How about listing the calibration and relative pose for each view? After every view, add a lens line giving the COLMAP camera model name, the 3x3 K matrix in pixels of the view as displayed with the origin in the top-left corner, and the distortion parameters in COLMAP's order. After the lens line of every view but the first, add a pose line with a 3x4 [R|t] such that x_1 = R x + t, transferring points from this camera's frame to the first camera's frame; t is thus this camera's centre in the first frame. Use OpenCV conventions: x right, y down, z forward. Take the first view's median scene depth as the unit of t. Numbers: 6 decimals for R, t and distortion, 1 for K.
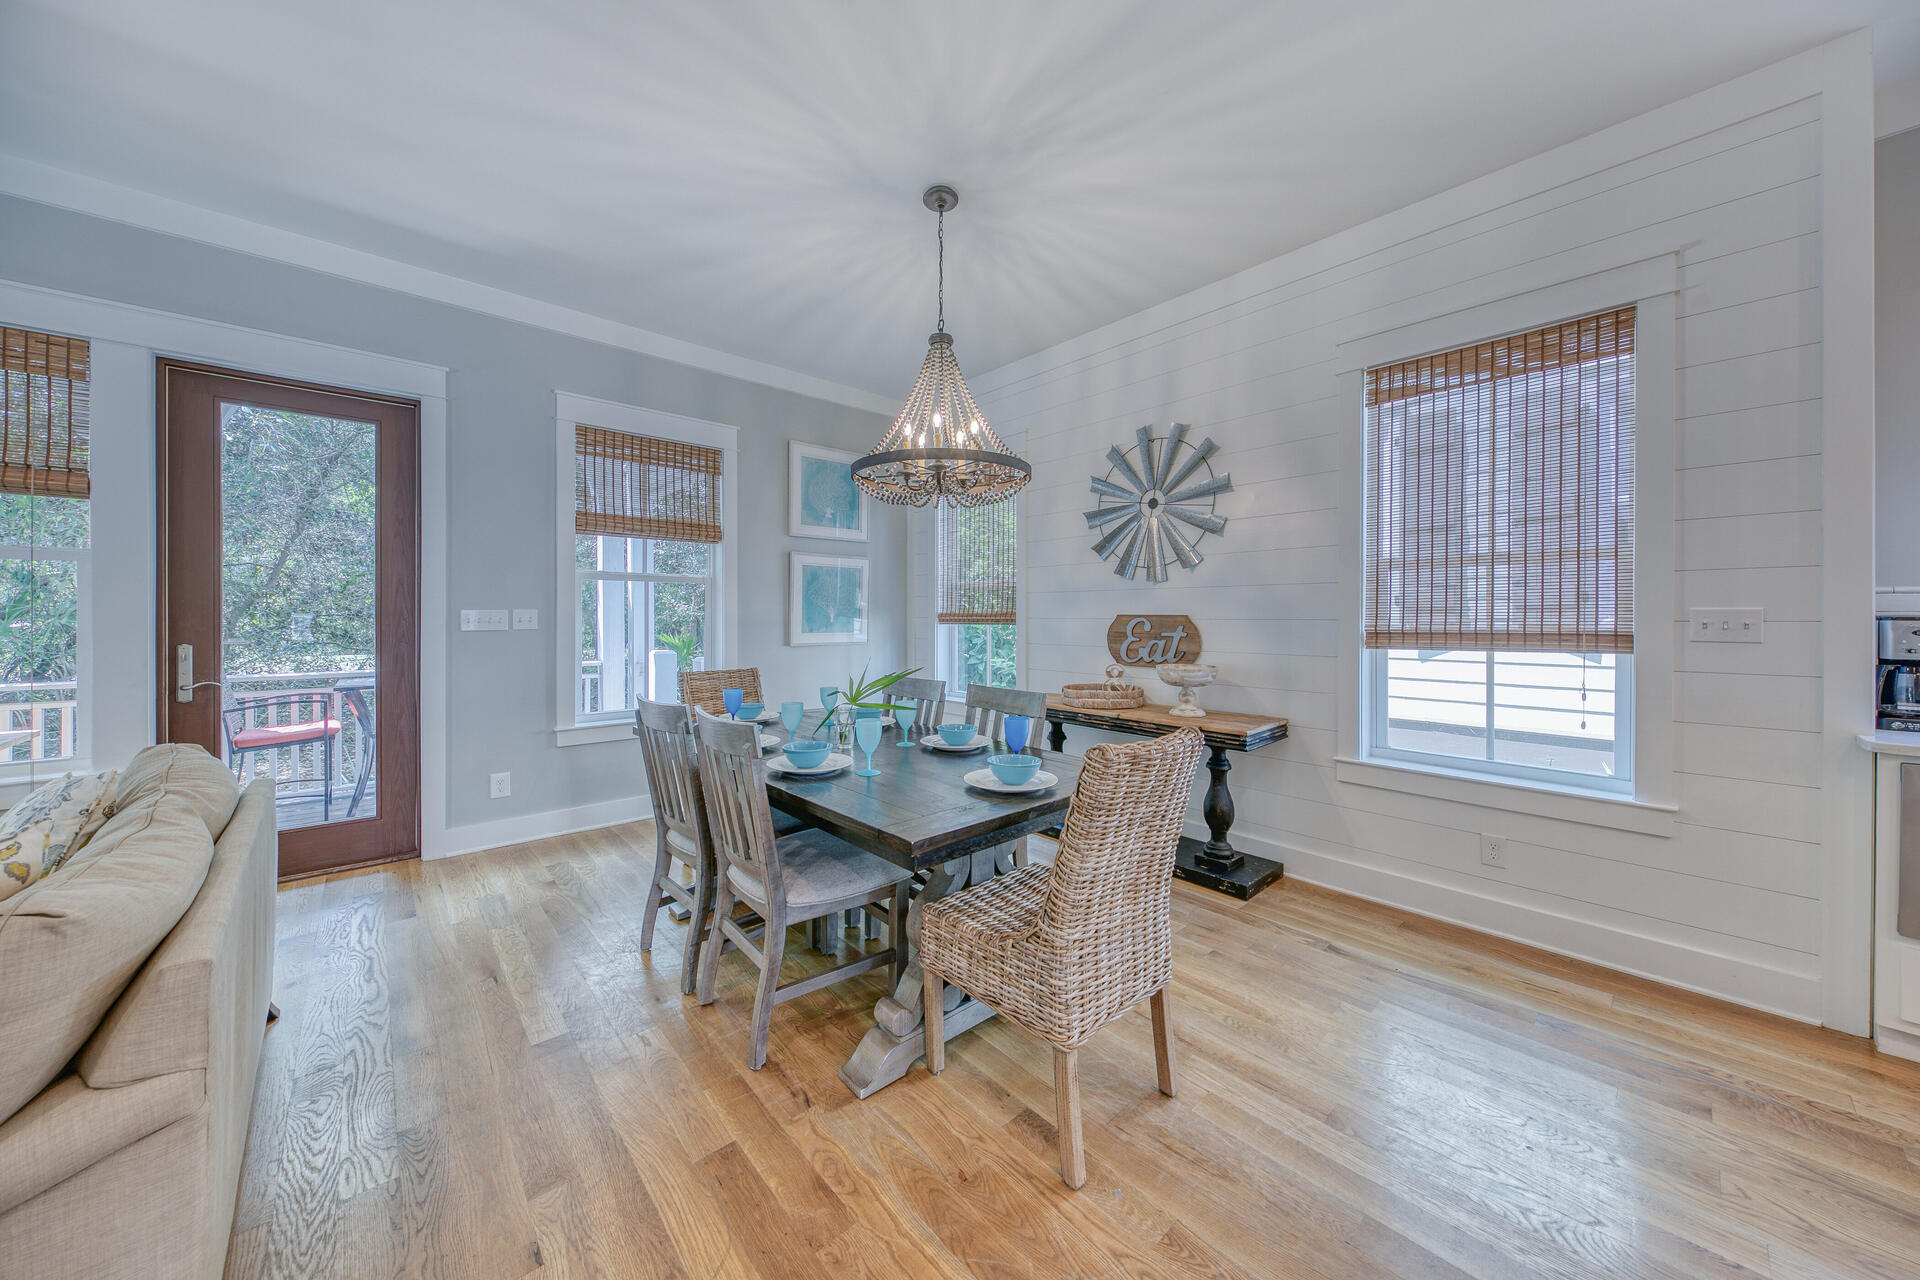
lens RADIAL K [[647.8, 0, 949.0], [0, 647.8, 625.3], [0, 0, 1]] dist [-0.000057, 0.000096]
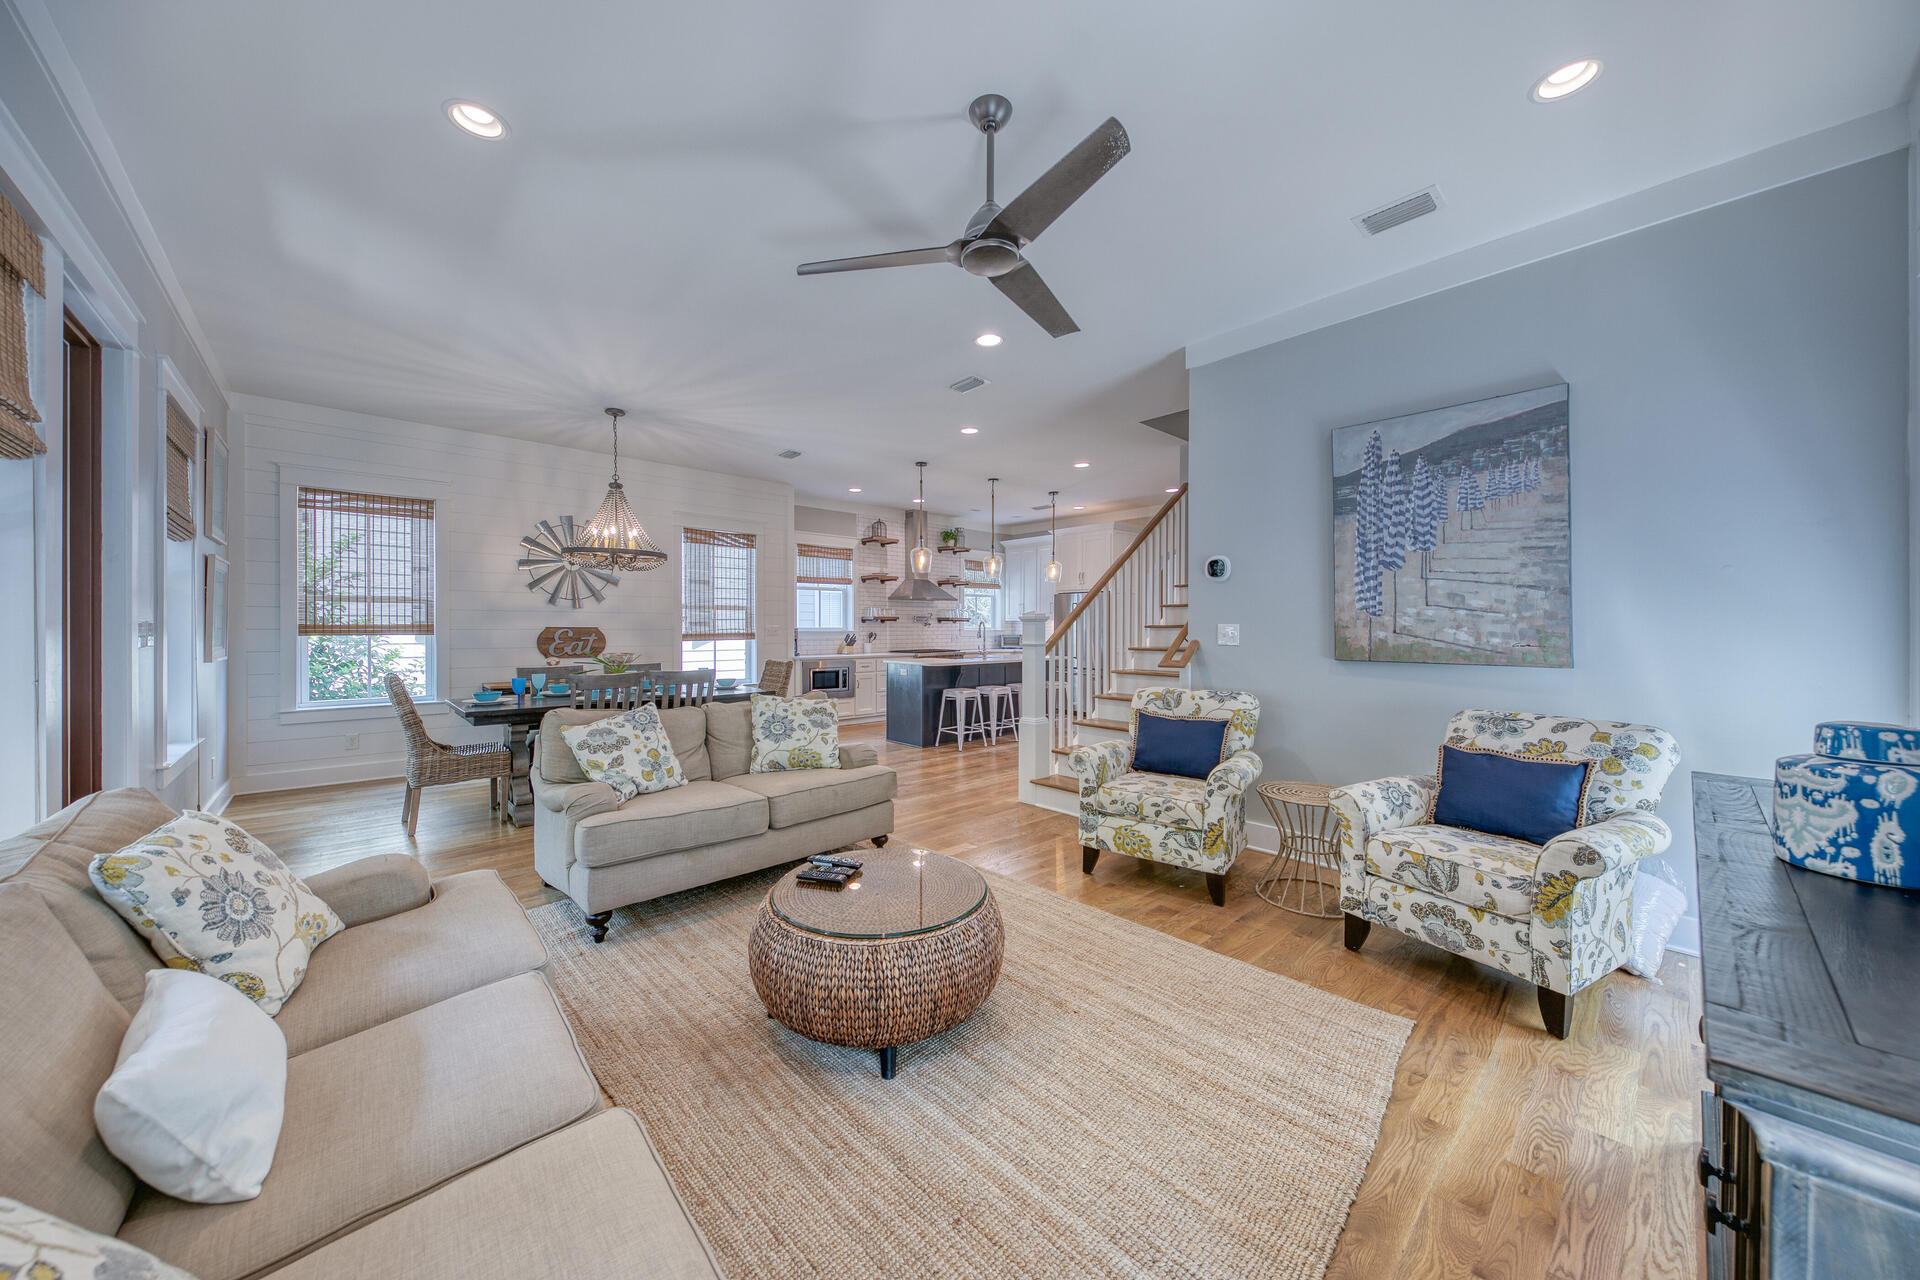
lens RADIAL K [[647.8, 0, 949.0], [0, 647.8, 625.3], [0, 0, 1]] dist [-0.000057, 0.000096]
pose [[-0.018676, -0.000224, 0.999826, -1.501311], [0.008362, 0.999965, 0.000380, -0.014164], [-0.999791, 0.008367, -0.018673, 0.036246]]
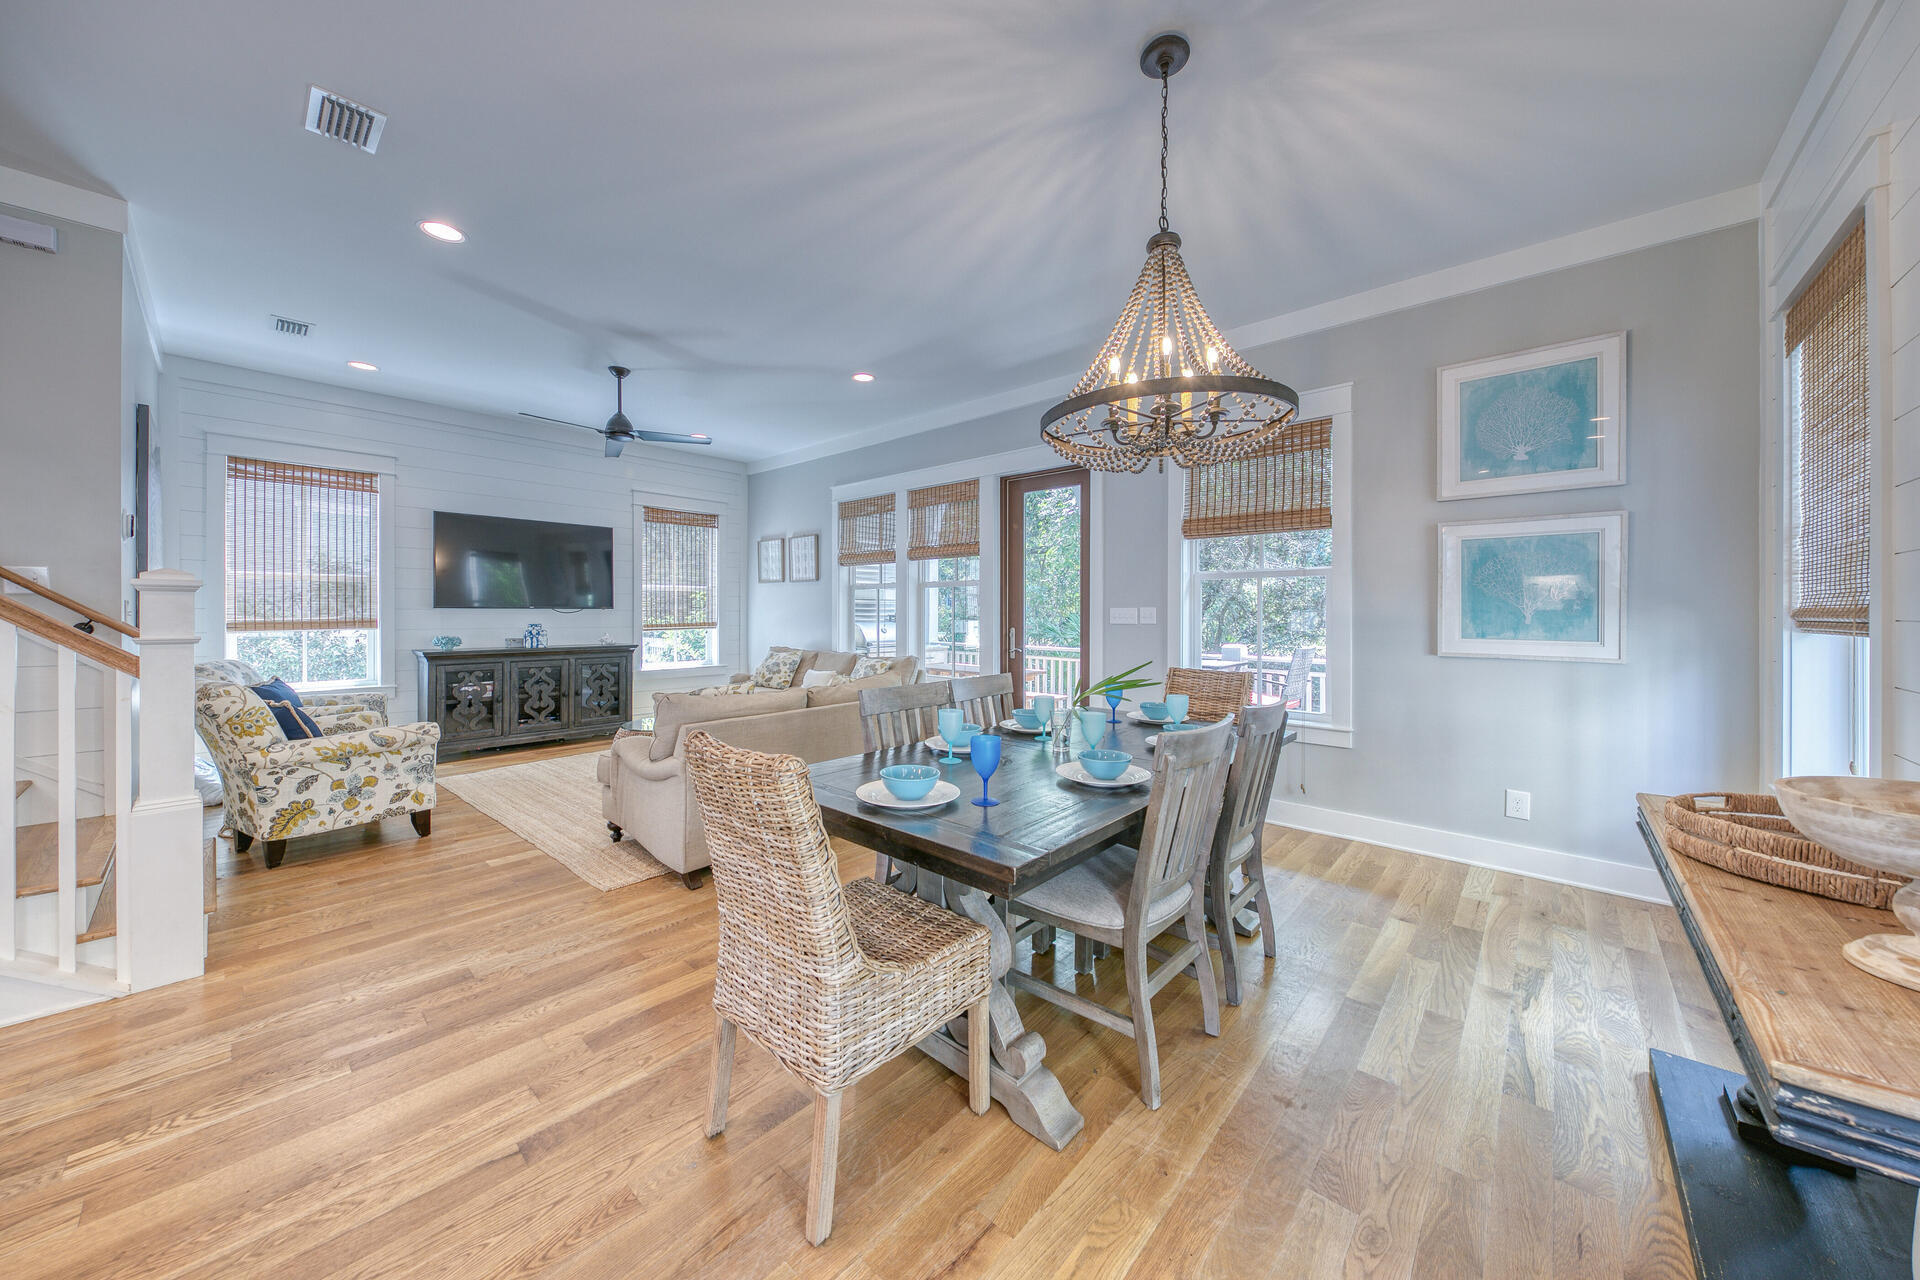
lens RADIAL K [[656.6, 0, 972.9], [0, 656.6, 625.1], [0, 0, 1]] dist [-0.000749, -0.000042]
pose [[0.124082, 0.020658, -0.992057, 0.555208], [-0.014319, 0.999716, 0.019027, -0.010333], [0.992169, 0.011845, 0.124343, 0.533546]]
